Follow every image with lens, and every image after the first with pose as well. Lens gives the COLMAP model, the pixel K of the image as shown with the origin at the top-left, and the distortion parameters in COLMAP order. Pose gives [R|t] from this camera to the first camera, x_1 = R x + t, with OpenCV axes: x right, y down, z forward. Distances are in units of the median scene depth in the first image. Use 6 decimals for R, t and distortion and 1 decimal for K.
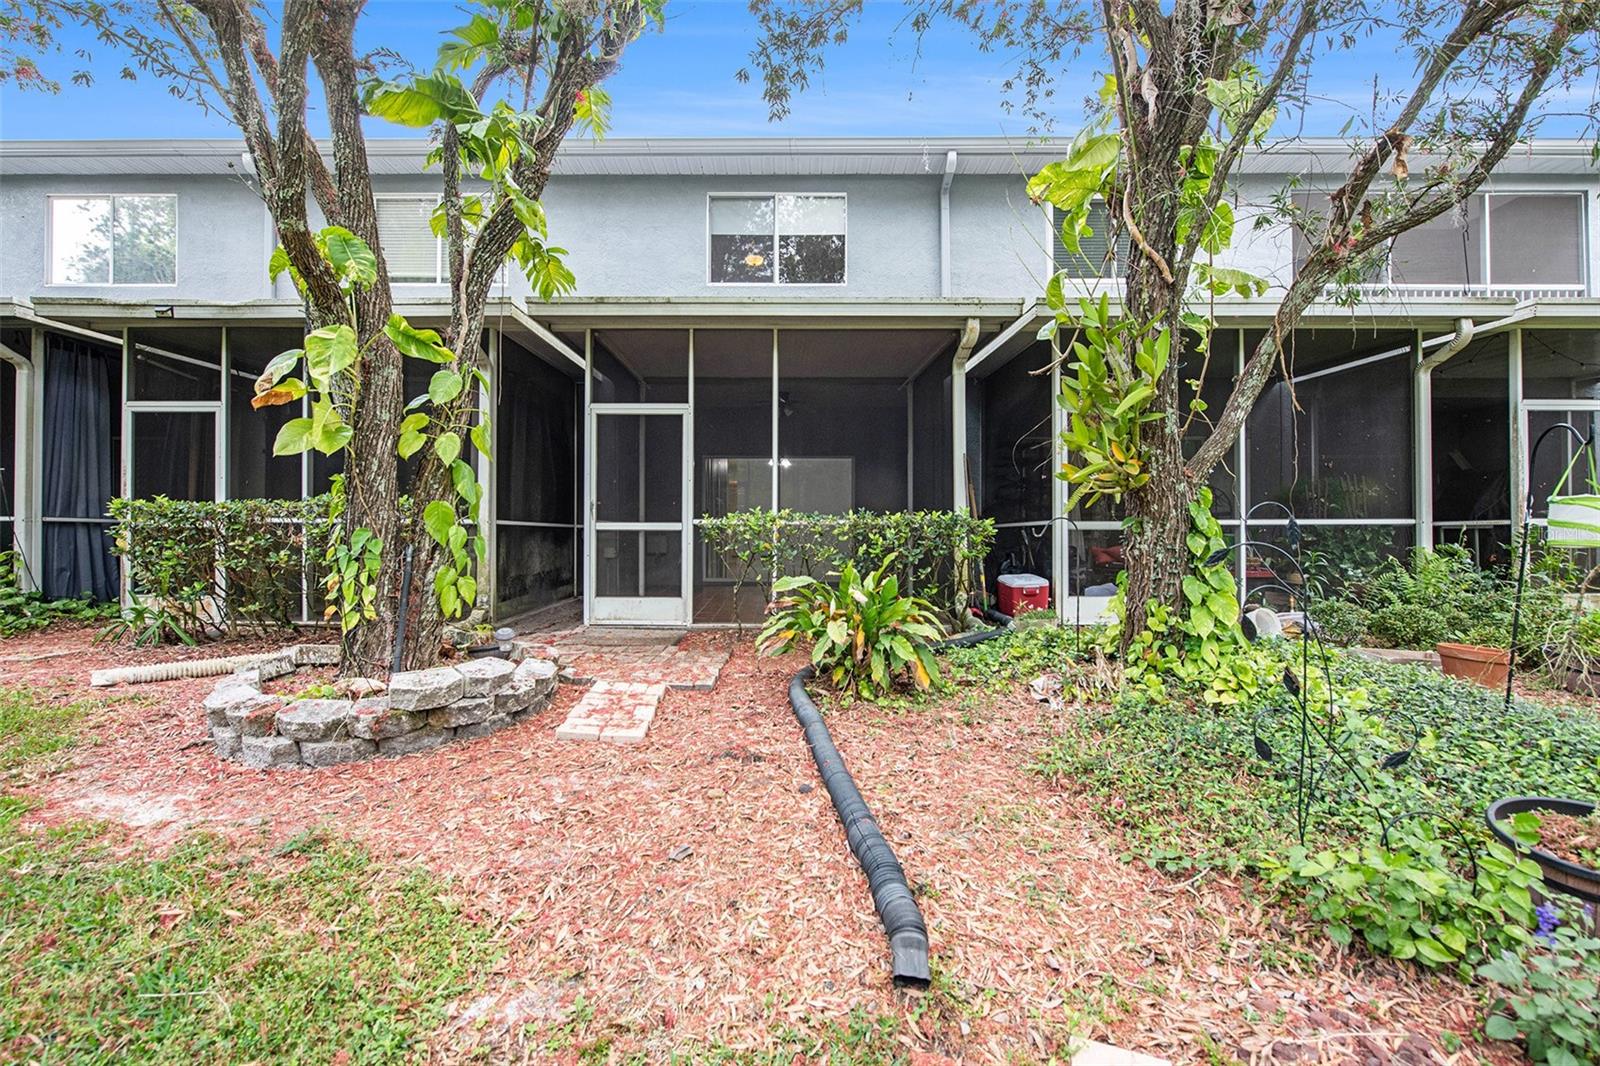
lens RADIAL K [[655.1, 0, 796.1], [0, 655.1, 540.8], [0, 0, 1]] dist [-0.012064, -0.000223]
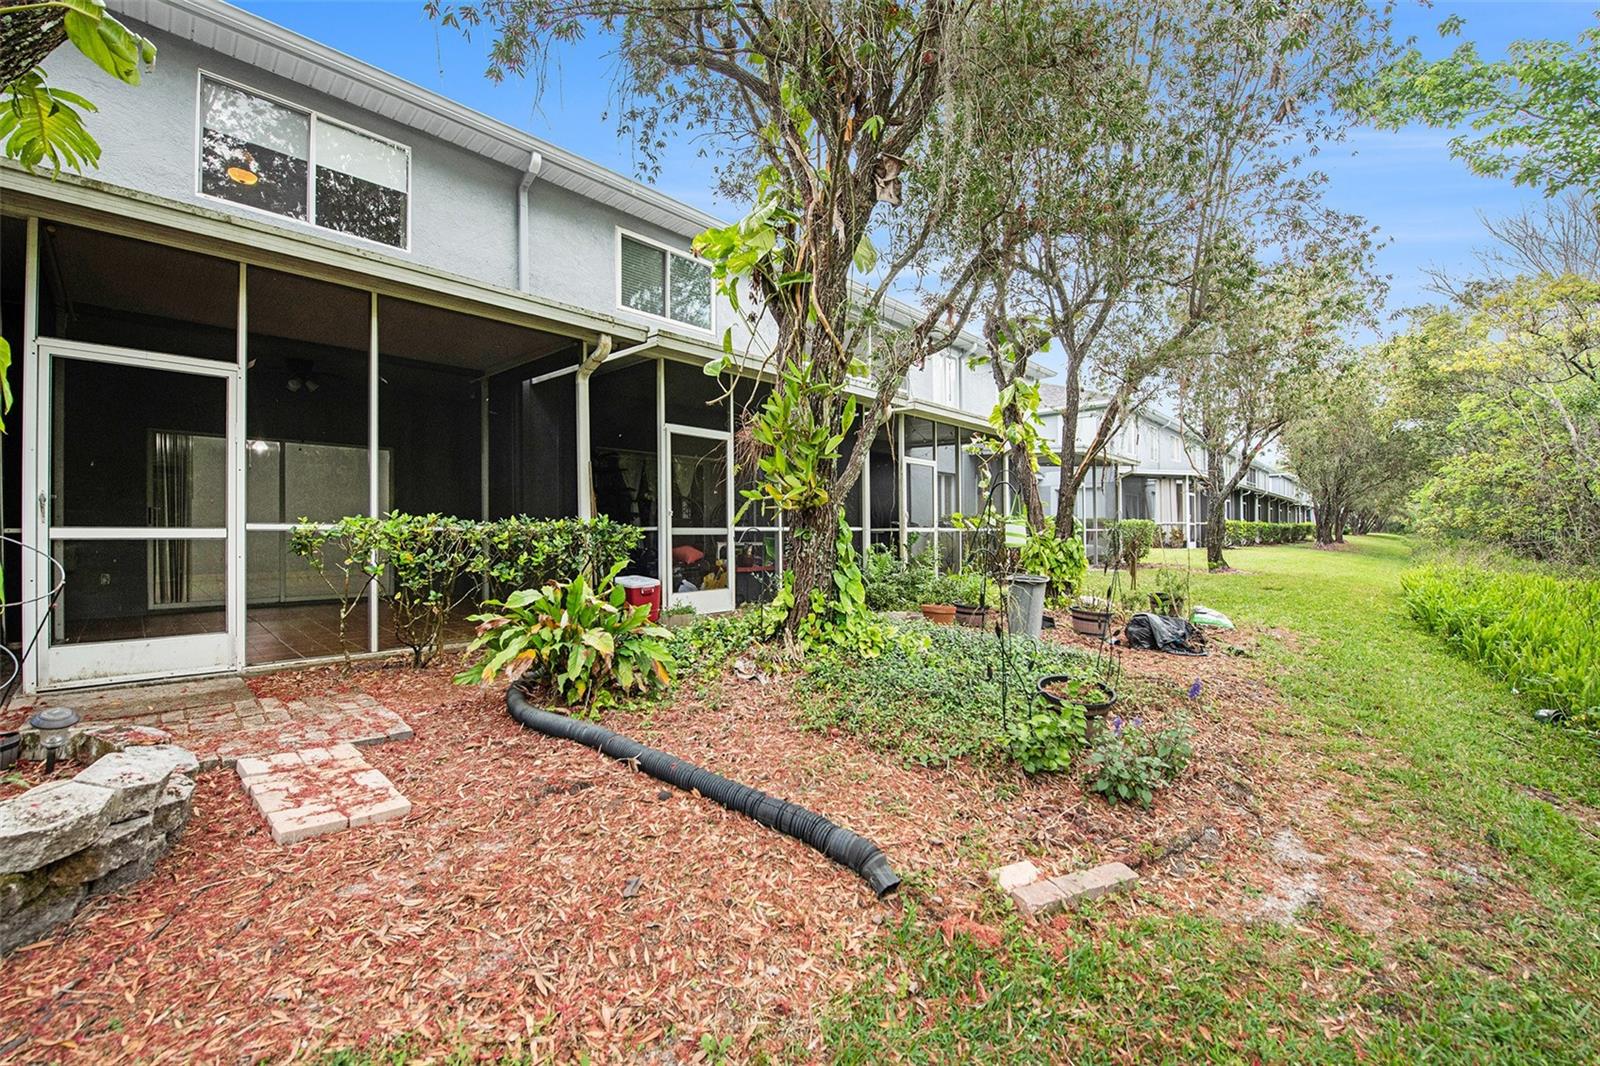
lens RADIAL K [[669.8, 0, 750.5], [0, 669.8, 530.1], [0, 0, 1]] dist [-0.018789, -0.000261]
pose [[0.691967, -0.003179, 0.721923, -0.524585], [0.011038, 0.999920, -0.006177, -0.024529], [-0.721845, 0.012243, 0.691946, 0.137428]]
